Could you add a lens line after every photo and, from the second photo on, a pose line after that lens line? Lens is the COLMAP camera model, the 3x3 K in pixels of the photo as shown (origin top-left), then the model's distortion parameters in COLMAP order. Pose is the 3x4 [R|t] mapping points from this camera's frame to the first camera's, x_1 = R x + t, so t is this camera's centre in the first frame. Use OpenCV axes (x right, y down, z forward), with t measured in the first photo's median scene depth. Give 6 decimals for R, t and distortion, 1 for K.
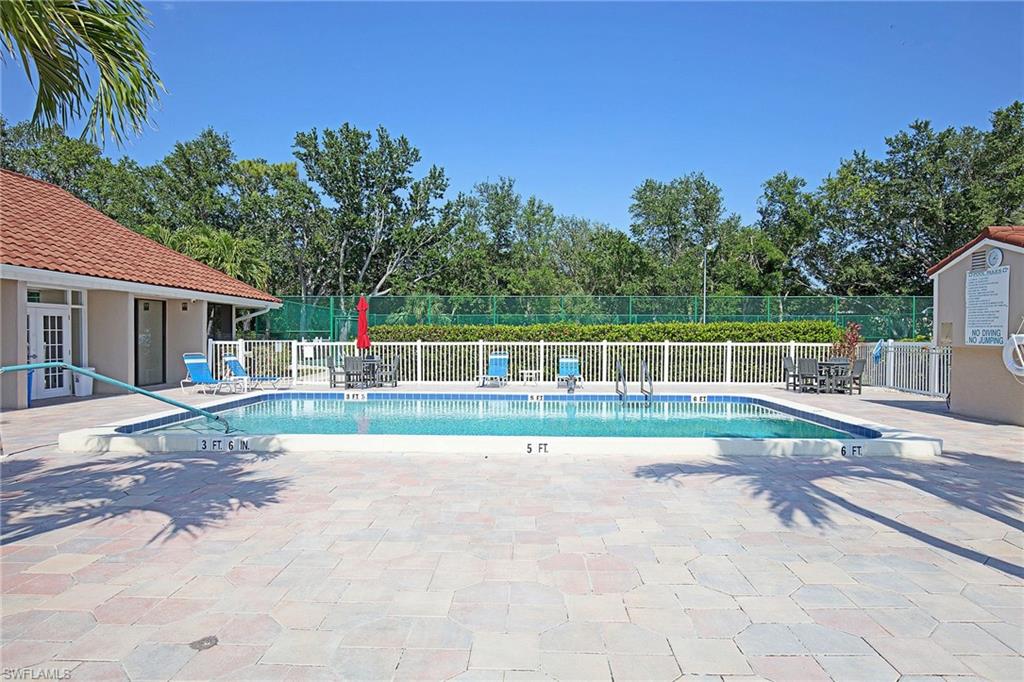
lens RADIAL K [[645.5, 0, 512.0], [0, 645.5, 341.0], [0, 0, 1]] dist [-0.000726, -0.000416]
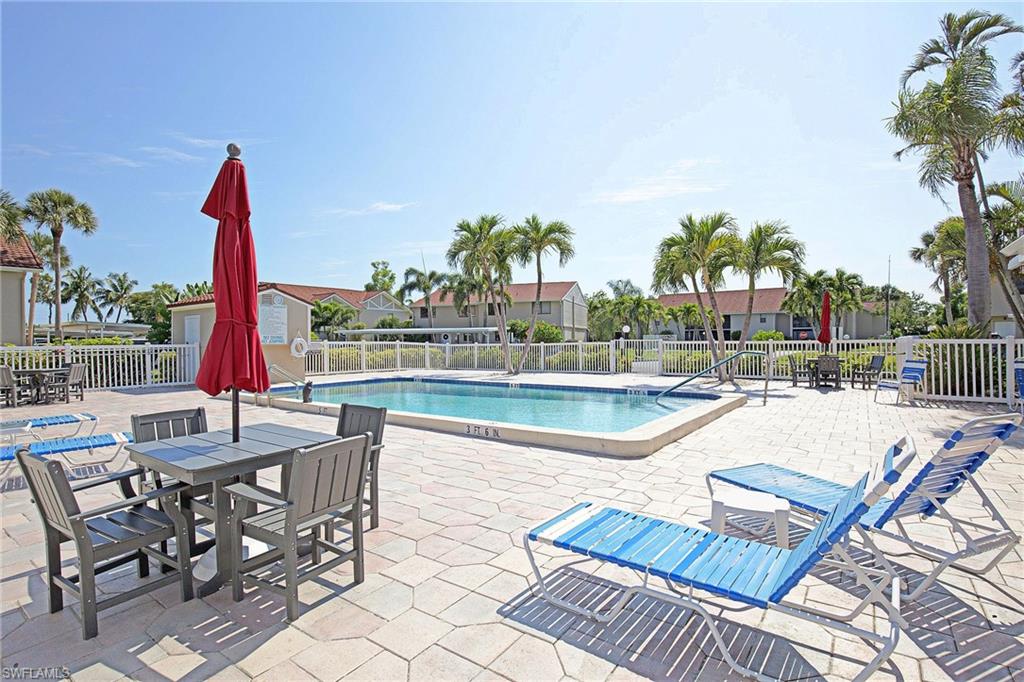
lens RADIAL K [[521.3, 0, 512.0], [0, 521.3, 341.0], [0, 0, 1]] dist [-0.001161, -0.000182]
pose [[-0.822617, -0.005553, 0.568569, -0.752424], [0.004277, 0.999864, 0.015953, -0.024309], [-0.568580, 0.015555, -0.822481, 1.895989]]
